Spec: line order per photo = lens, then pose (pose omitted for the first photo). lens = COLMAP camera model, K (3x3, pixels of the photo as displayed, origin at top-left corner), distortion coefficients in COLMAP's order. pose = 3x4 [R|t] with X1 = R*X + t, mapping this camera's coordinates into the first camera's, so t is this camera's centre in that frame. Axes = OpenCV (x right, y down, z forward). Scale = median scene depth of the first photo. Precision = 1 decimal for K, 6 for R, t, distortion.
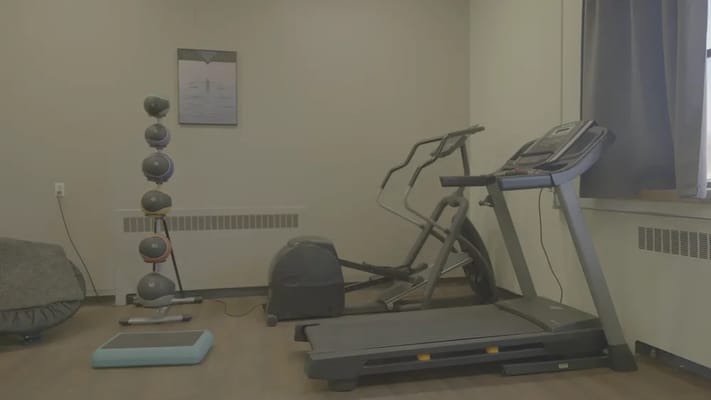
lens RADIAL K [[495.9, 0, 355.5], [0, 495.9, 200.0], [0, 0, 1]] dist [0.006980, 0.005294]
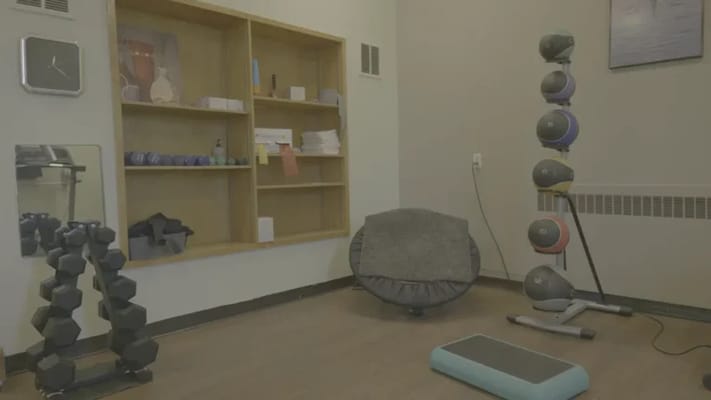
lens RADIAL K [[495.9, 0, 355.5], [0, 495.9, 200.0], [0, 0, 1]] dist [0.006980, 0.005294]
pose [[0.558434, 0.055151, -0.827714, 0.065085], [-0.014363, 0.998281, 0.056826, 0.003707], [0.829425, -0.019845, 0.558266, 0.318815]]
